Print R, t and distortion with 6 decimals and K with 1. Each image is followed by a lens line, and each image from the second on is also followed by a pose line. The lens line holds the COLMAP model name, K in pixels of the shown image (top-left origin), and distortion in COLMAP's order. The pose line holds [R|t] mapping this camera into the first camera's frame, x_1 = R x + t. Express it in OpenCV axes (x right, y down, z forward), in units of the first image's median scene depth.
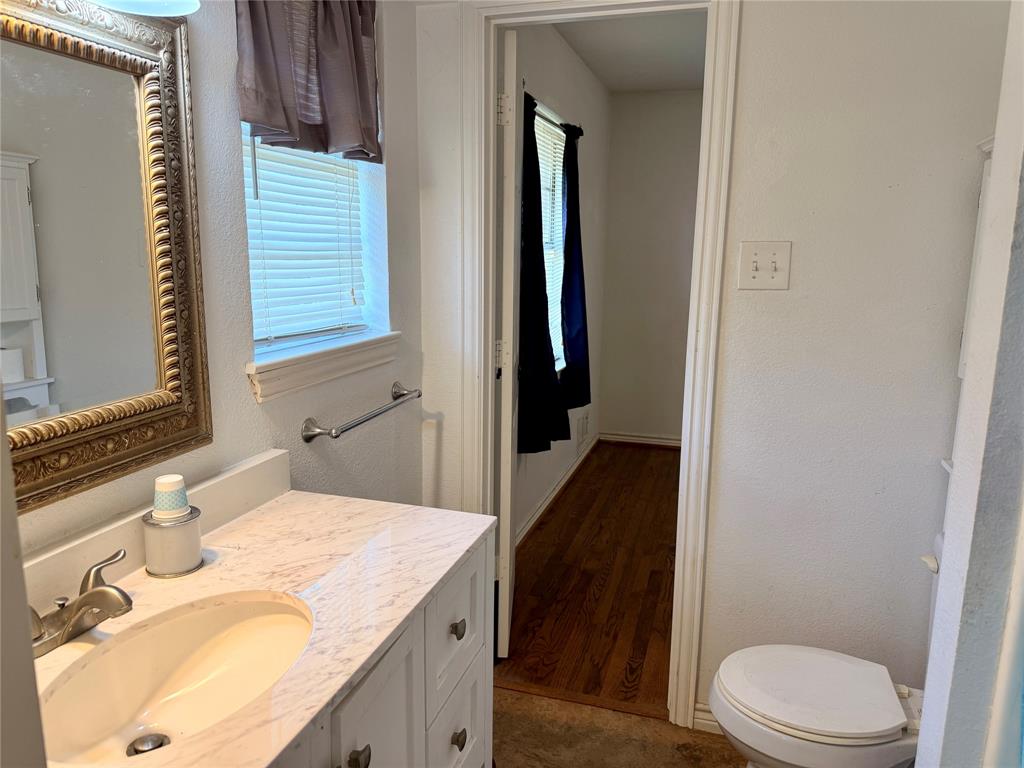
lens RADIAL K [[710.8, 0, 505.7], [0, 710.8, 381.9], [0, 0, 1]] dist [0.027287, -0.052004]
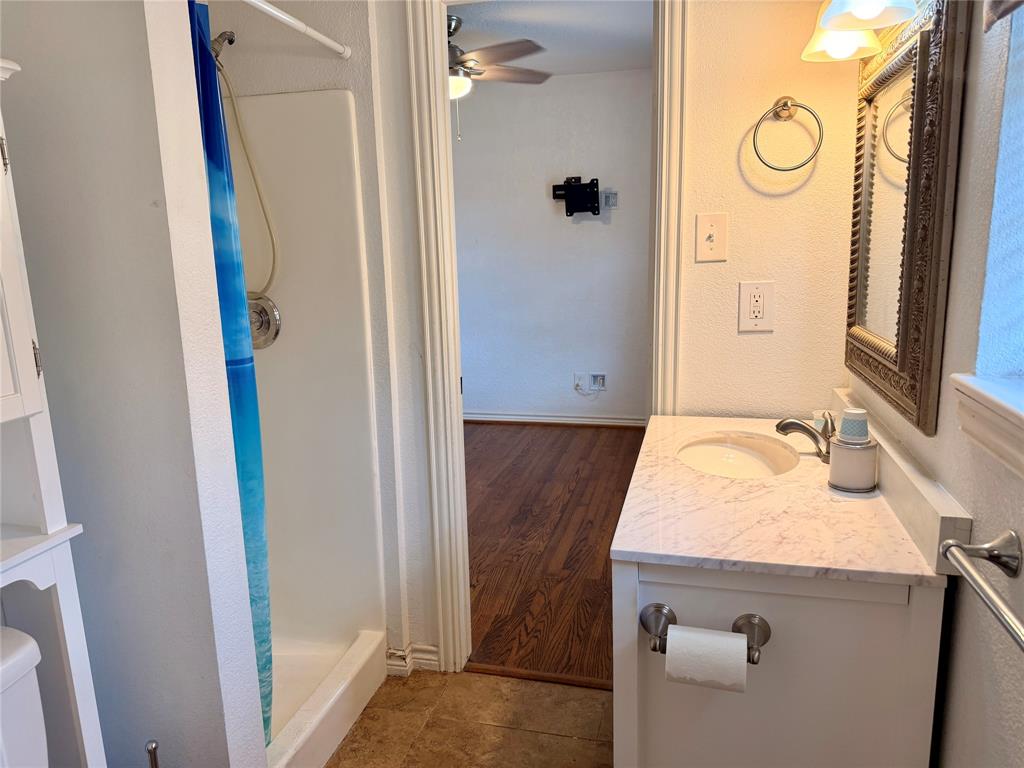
lens RADIAL K [[710.8, 0, 505.7], [0, 710.8, 381.9], [0, 0, 1]] dist [0.027287, -0.052004]
pose [[-0.998624, 0.025366, -0.045892, 0.150343], [0.006659, 0.929470, 0.368838, -0.311467], [0.052011, 0.368025, -0.928360, 1.803827]]
